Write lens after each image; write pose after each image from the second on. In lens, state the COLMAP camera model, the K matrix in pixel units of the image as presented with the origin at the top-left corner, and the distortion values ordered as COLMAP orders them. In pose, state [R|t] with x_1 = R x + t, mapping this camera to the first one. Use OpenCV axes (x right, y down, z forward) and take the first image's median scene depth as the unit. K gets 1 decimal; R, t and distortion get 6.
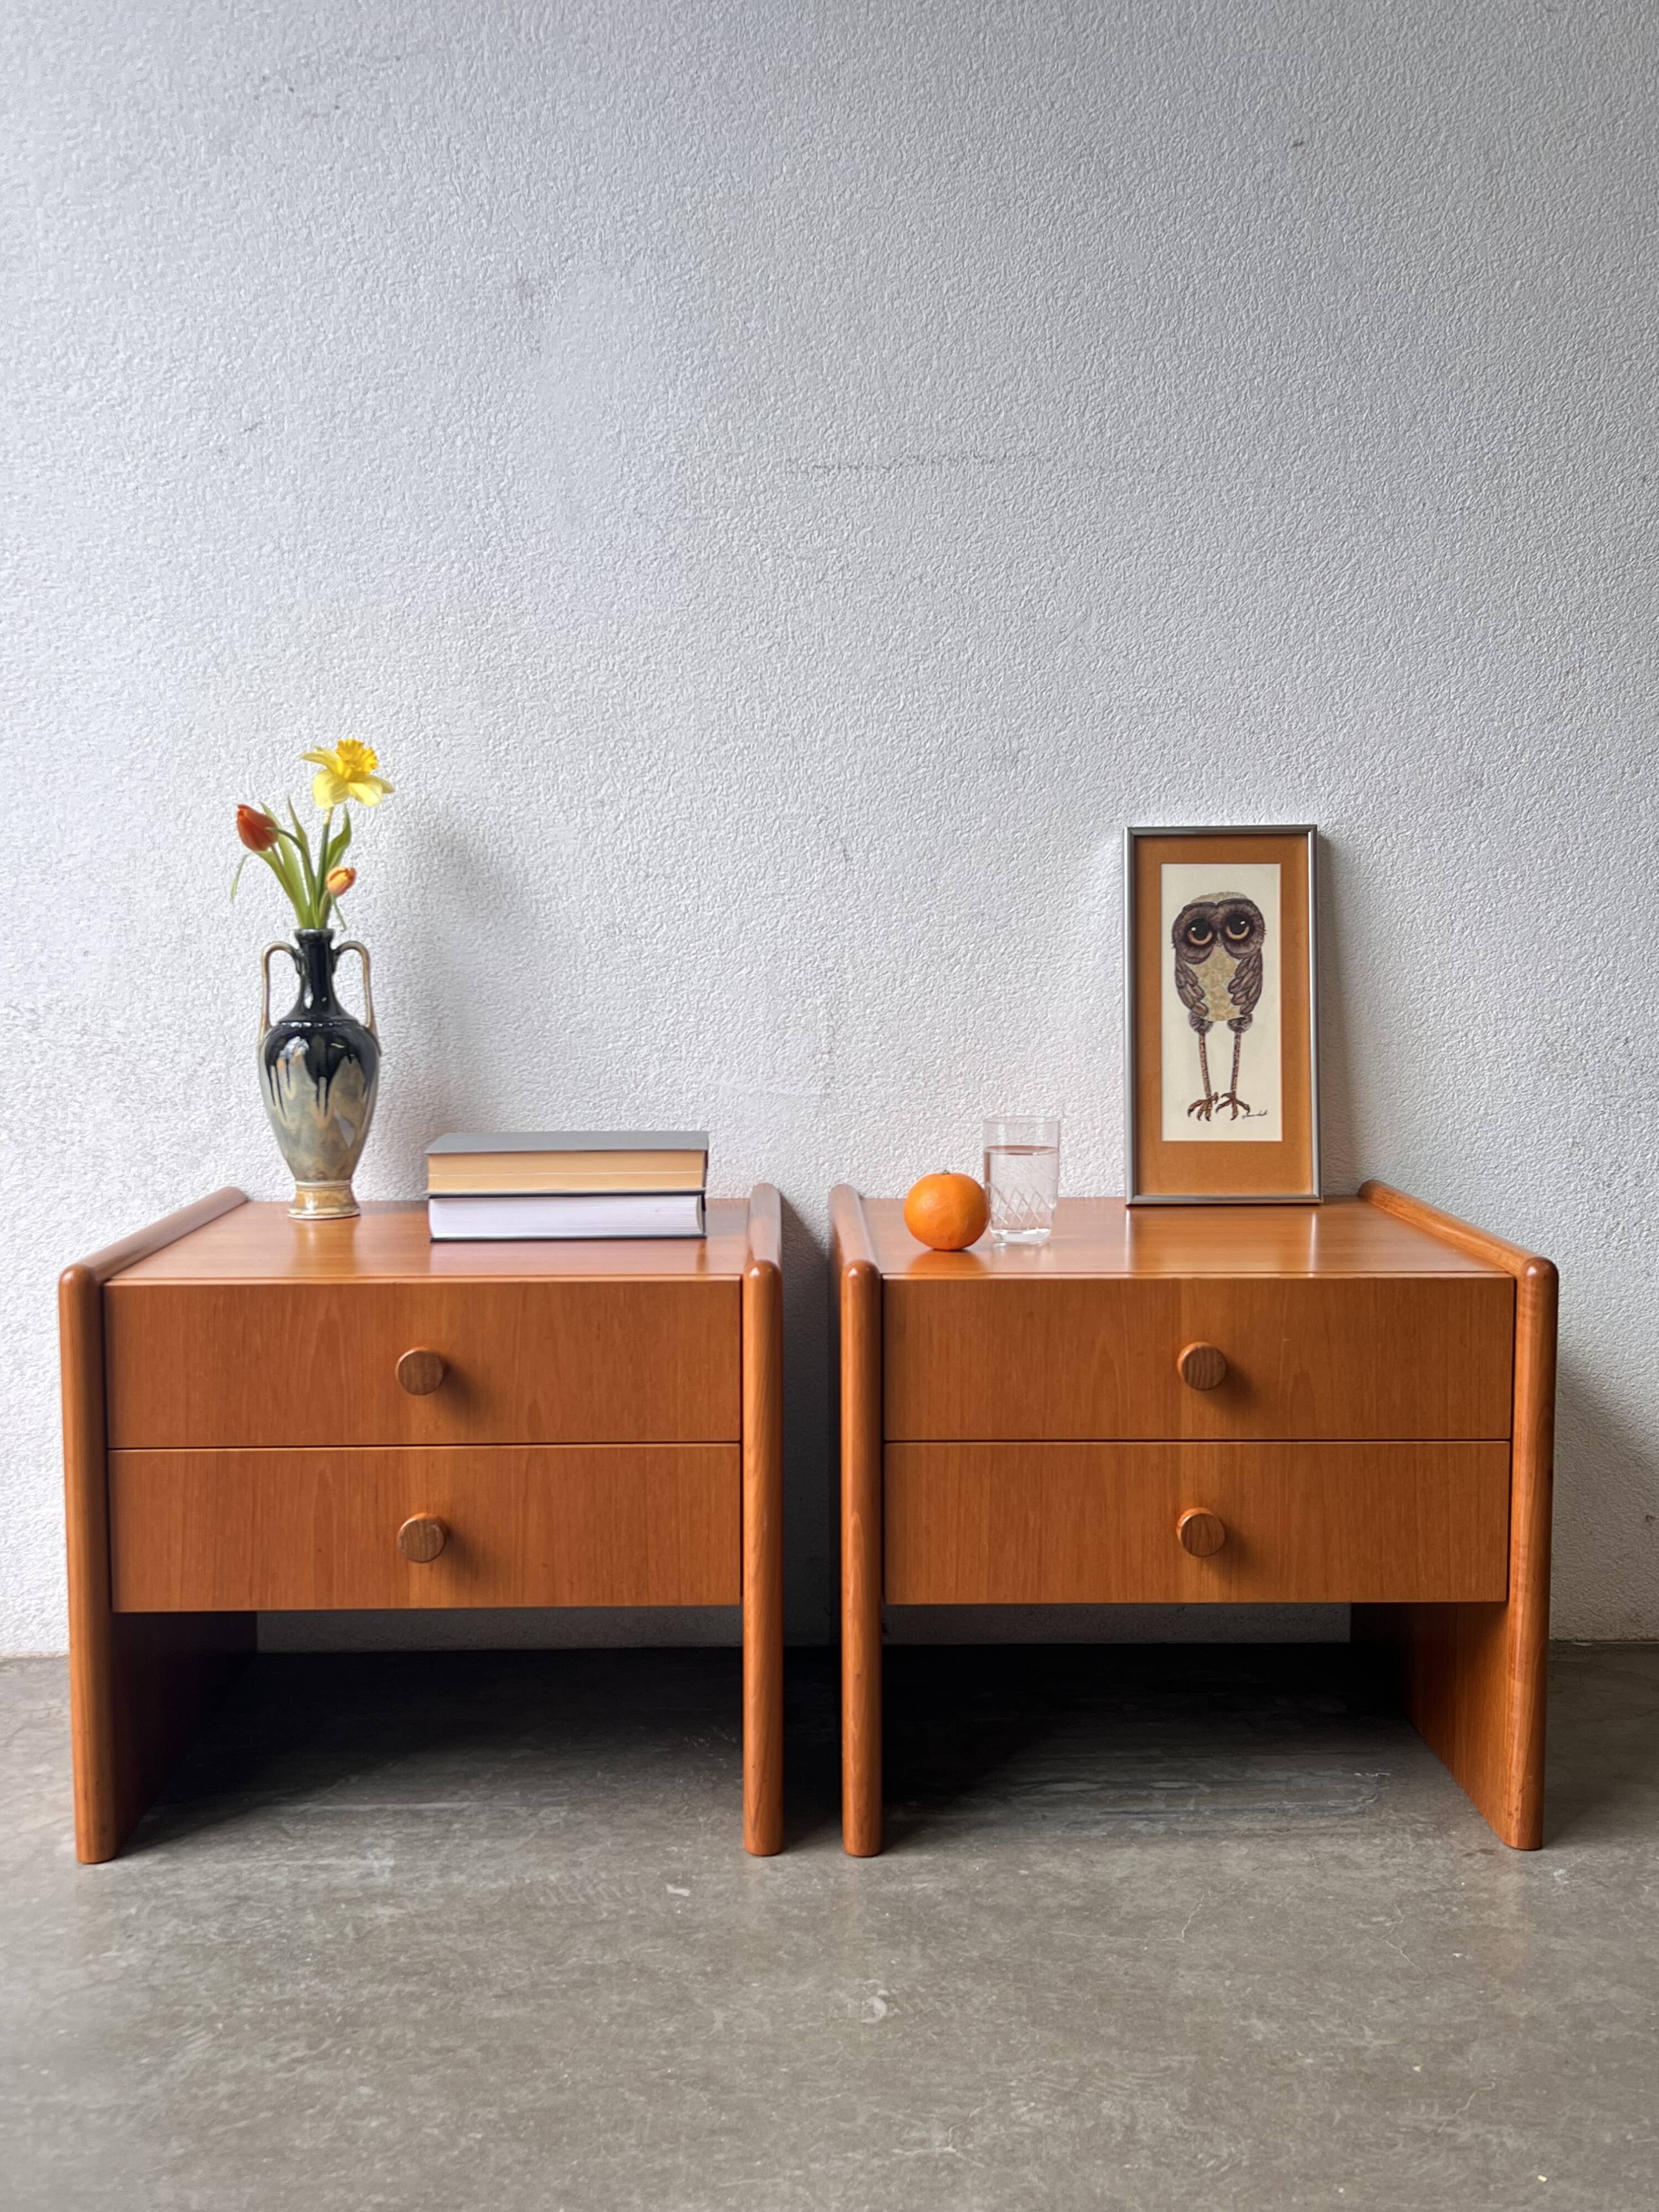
lens RADIAL K [[2060.1, 0, 801.6], [0, 2060.1, 1118.0], [0, 0, 1]] dist [0.019693, 0.000000]
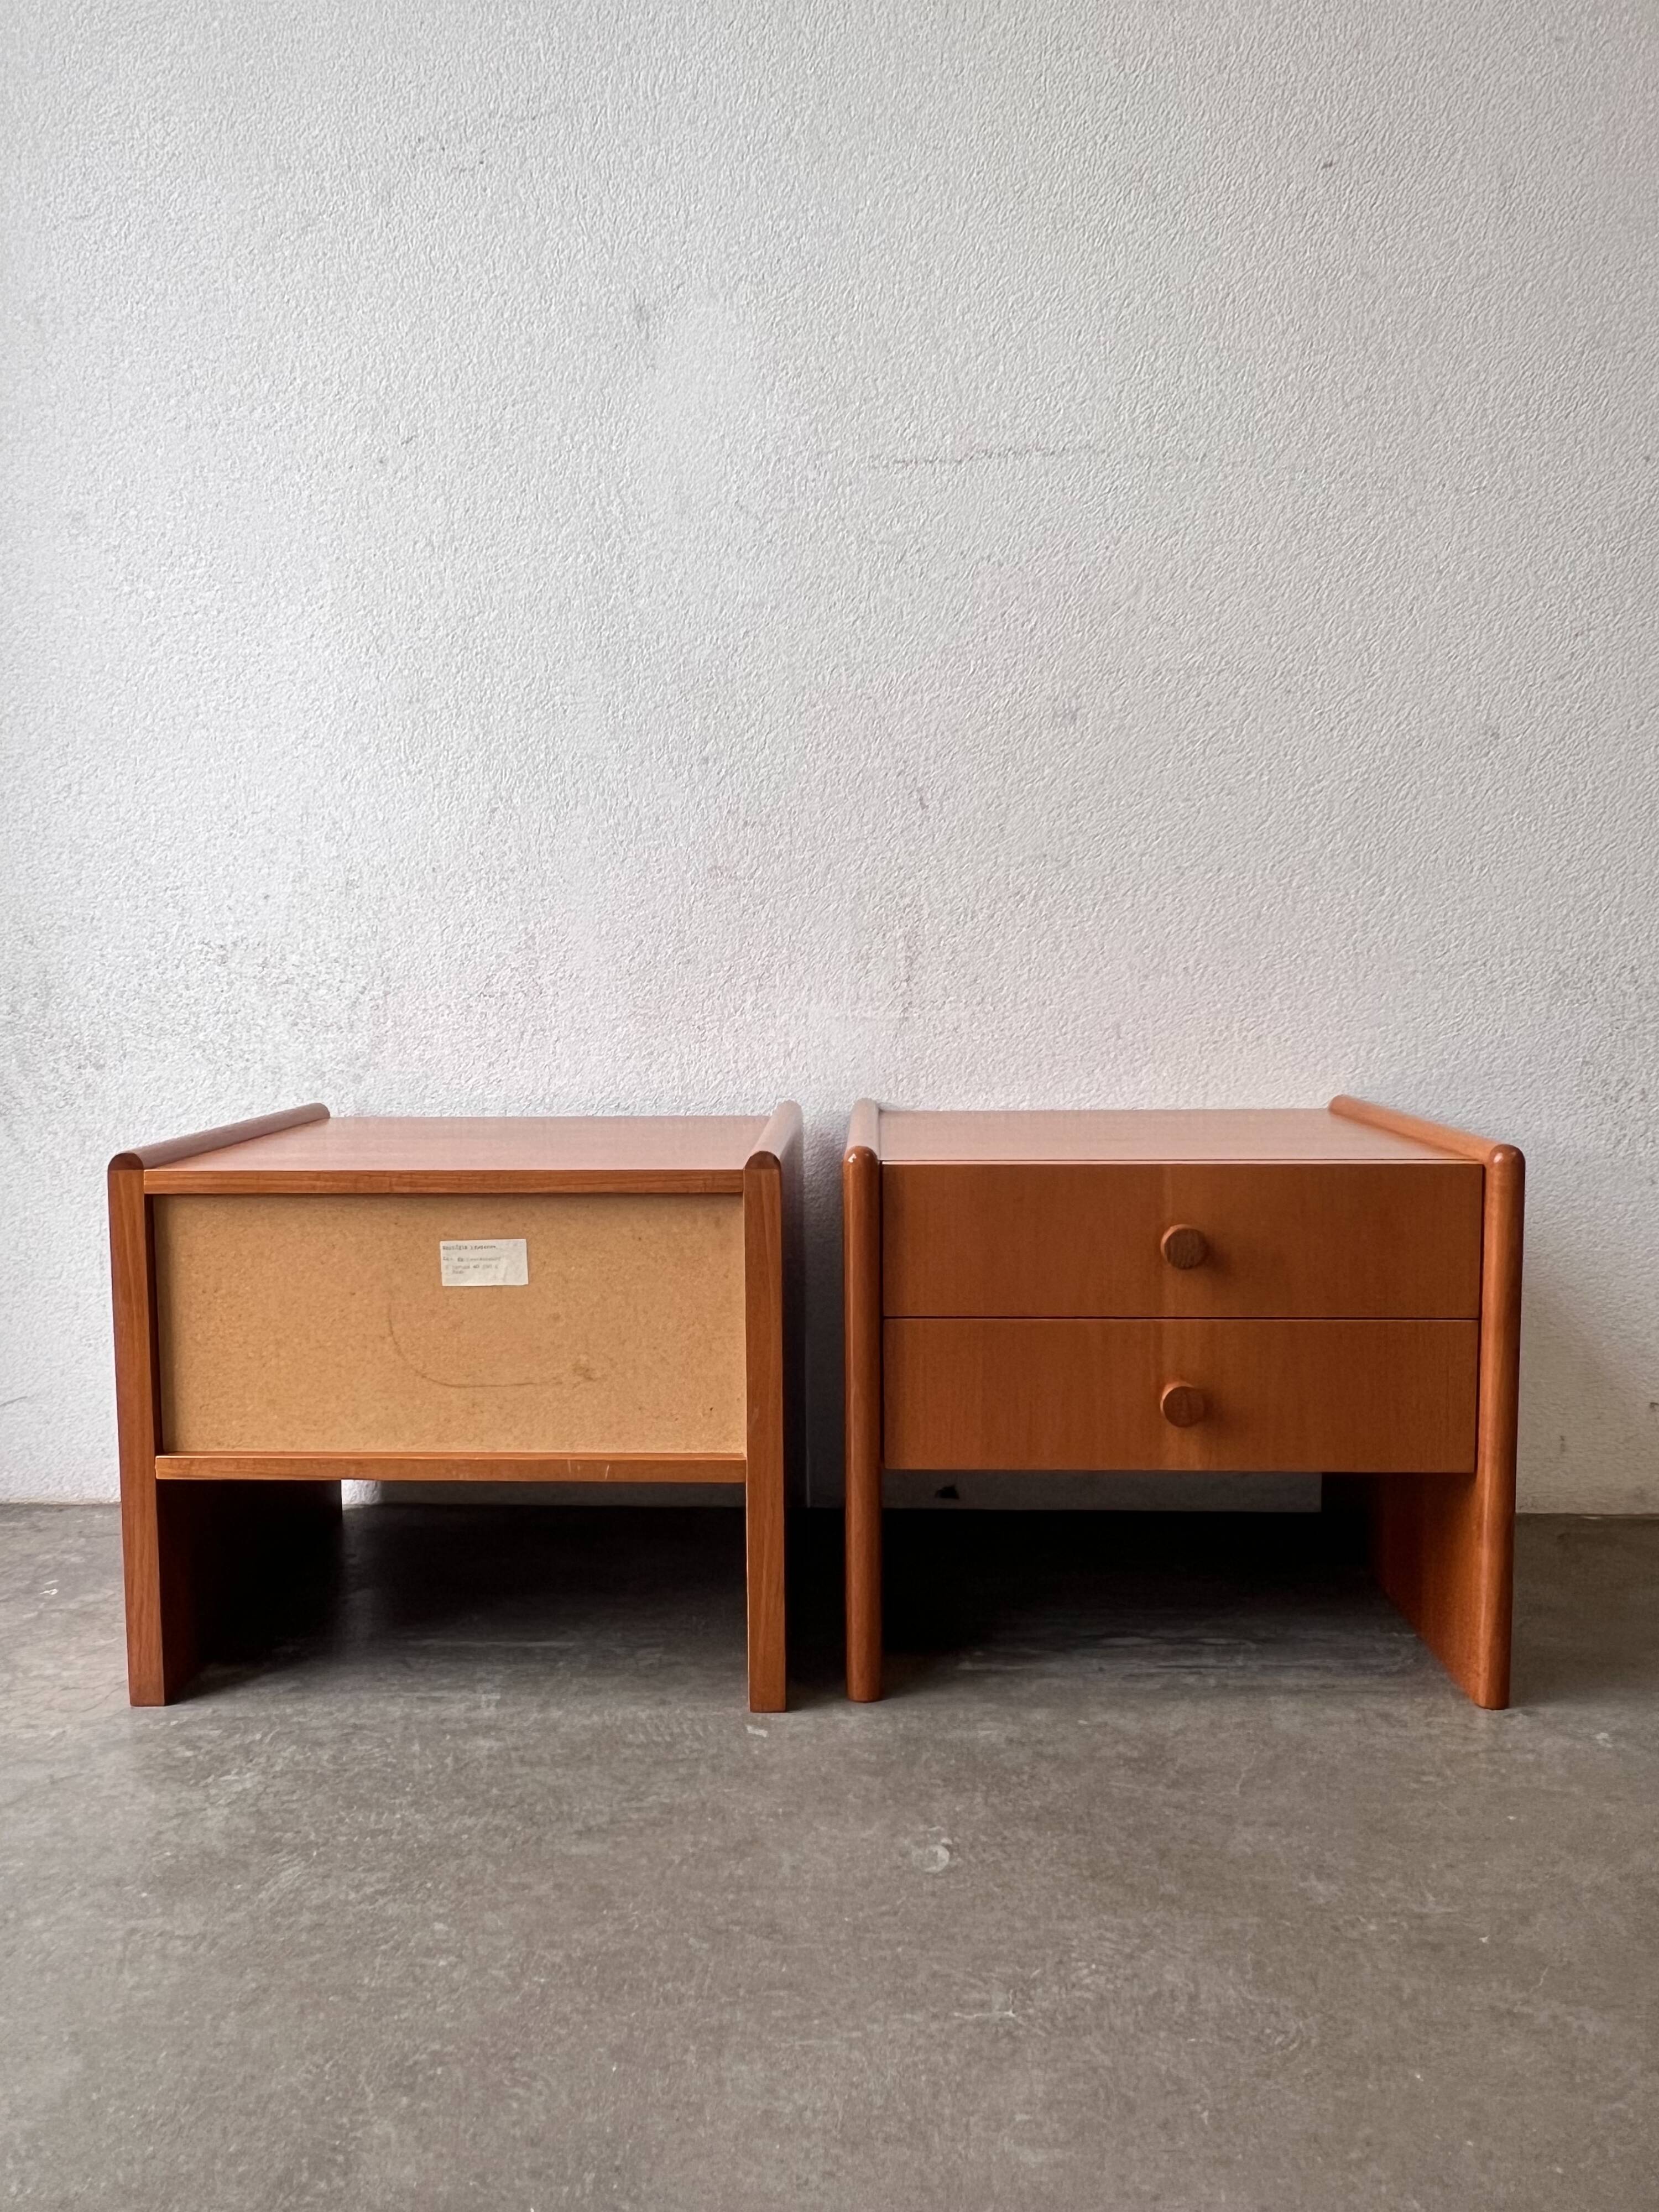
lens RADIAL K [[1547.7, 0, 806.8], [0, 1547.7, 1089.8], [0, 0, 1]] dist [-0.008053, 0.007679]
pose [[0.997949, 0.001728, -0.063998, 0.013304], [-0.002745, 0.999871, -0.015808, 0.043325], [0.063963, 0.015951, 0.997825, 0.158452]]
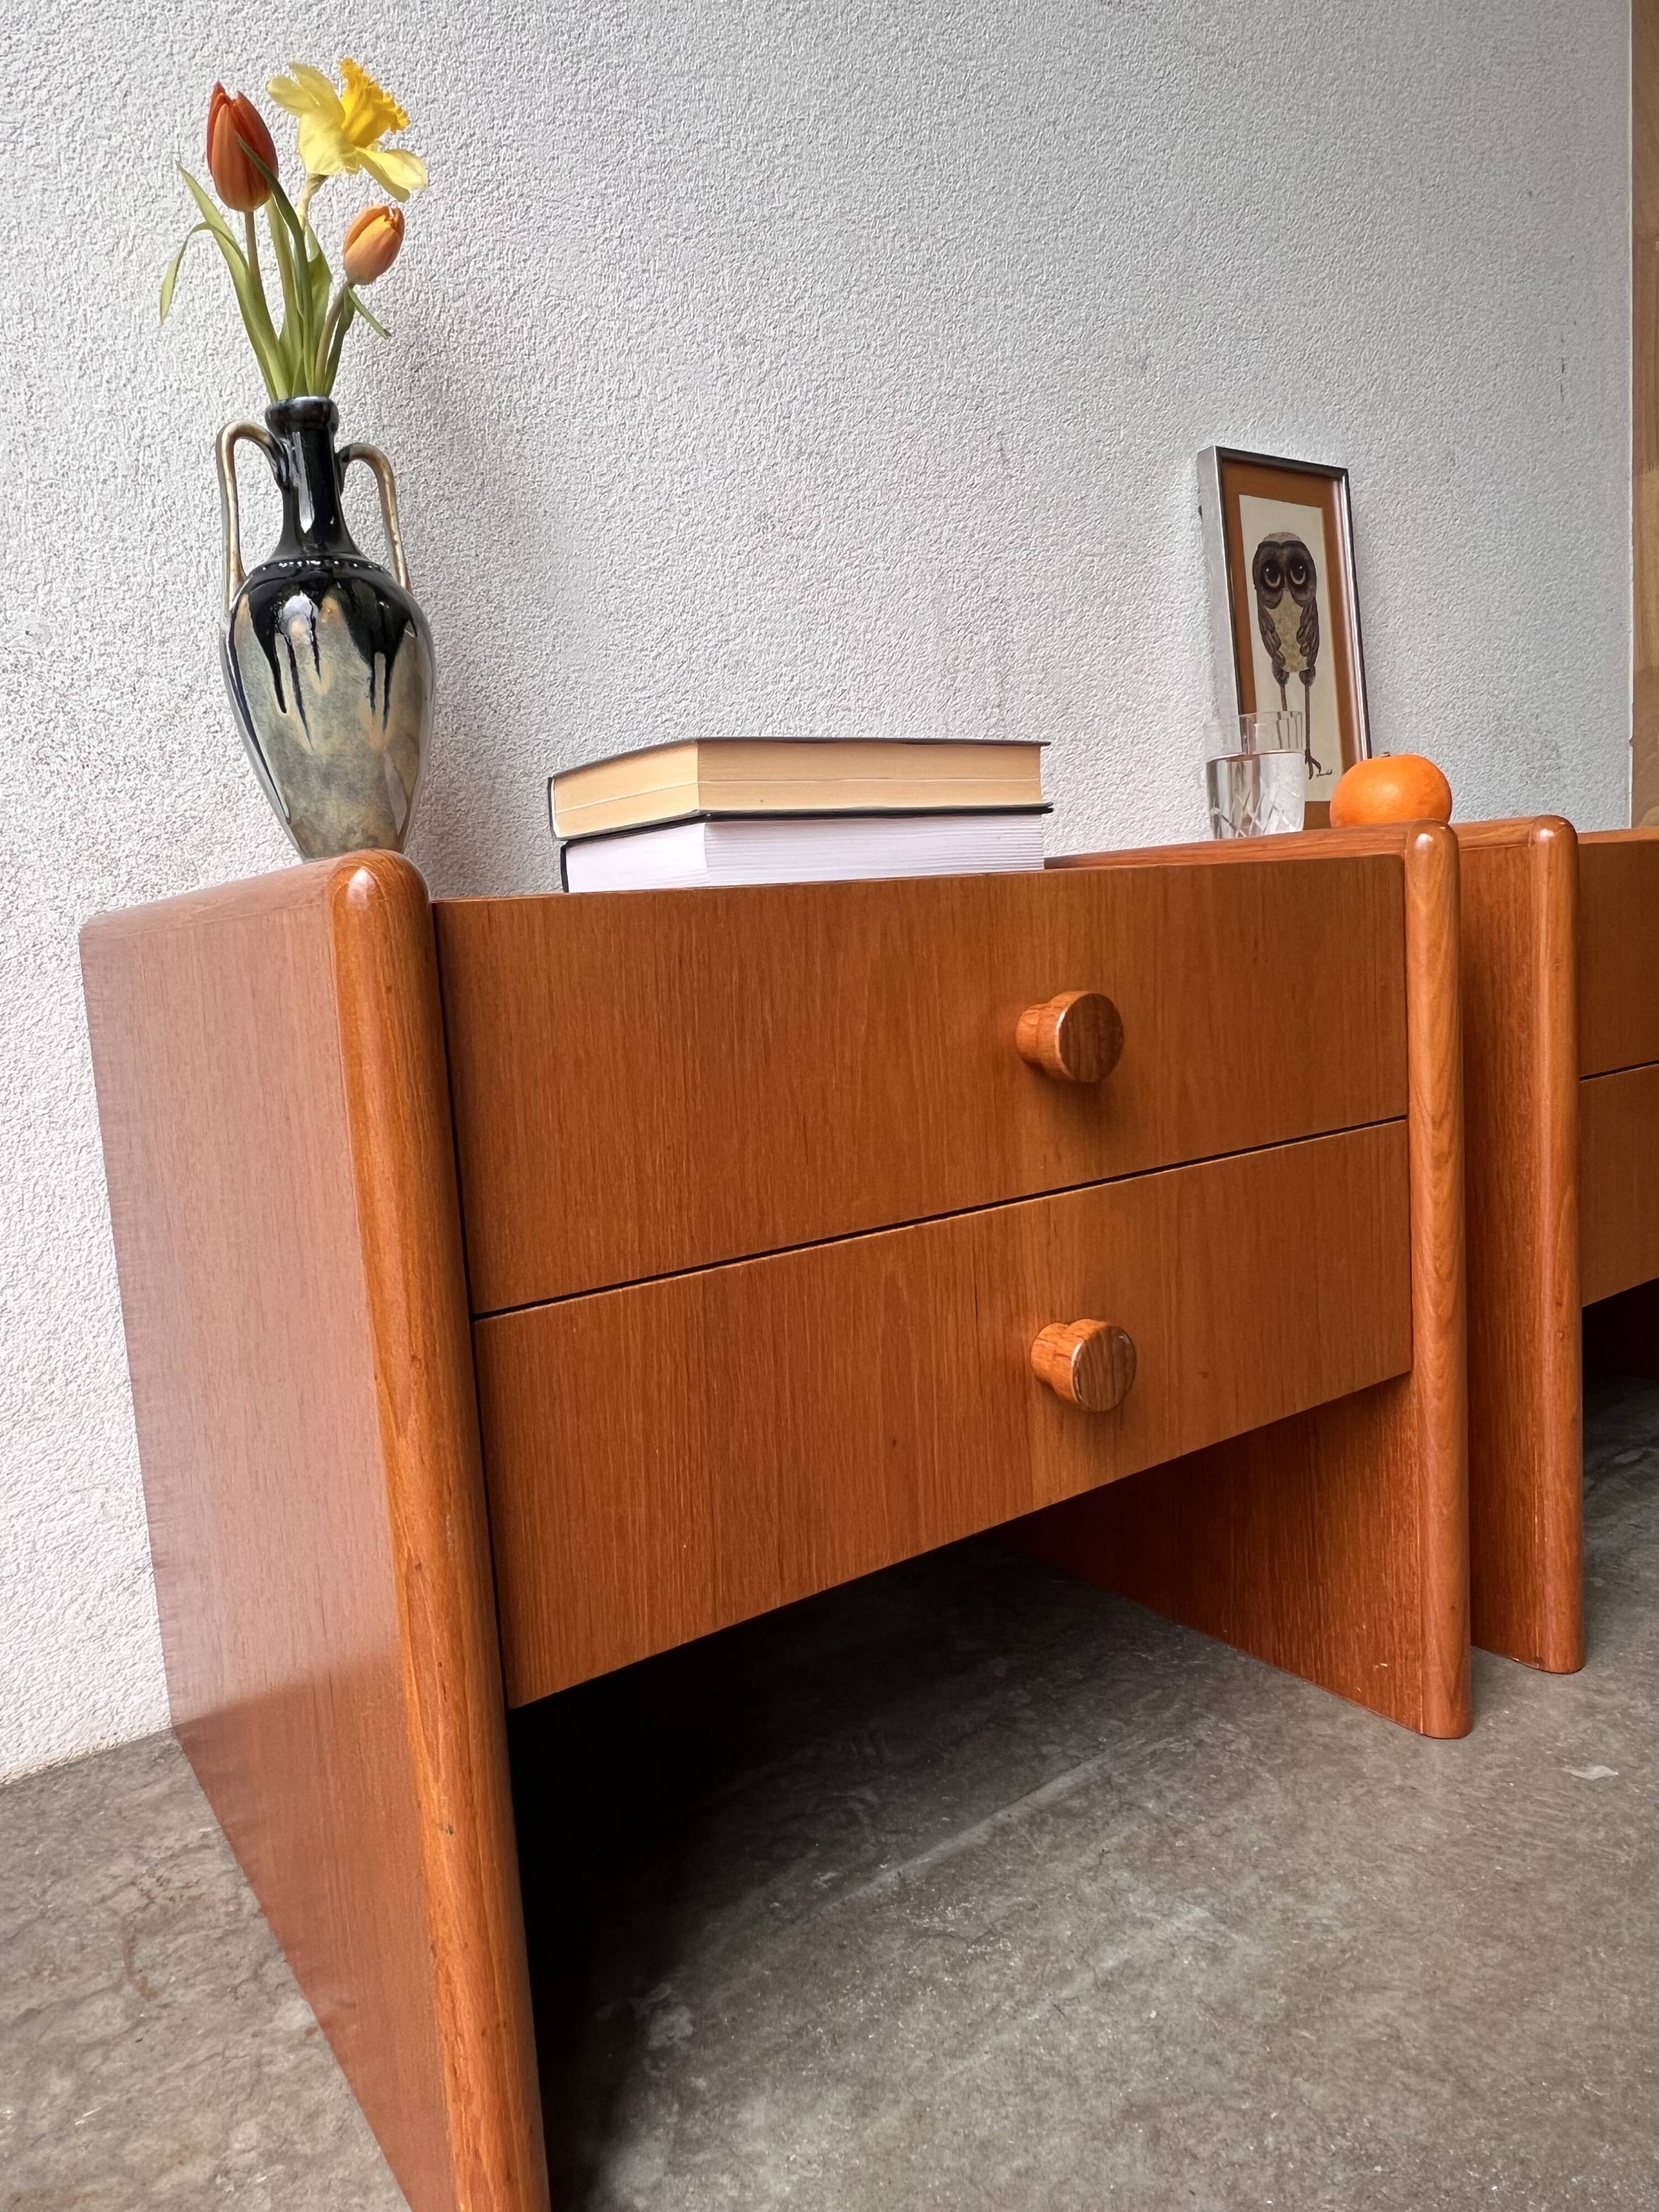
lens RADIAL K [[1435.8, 0, 768.1], [0, 1435.8, 1082.1], [0, 0, 1]] dist [-0.004919, 0.000583]
pose [[0.842792, -0.112475, 0.526356, -0.394349], [0.115098, 0.992963, 0.027891, 0.093166], [-0.525789, 0.037076, 0.849807, 0.598588]]
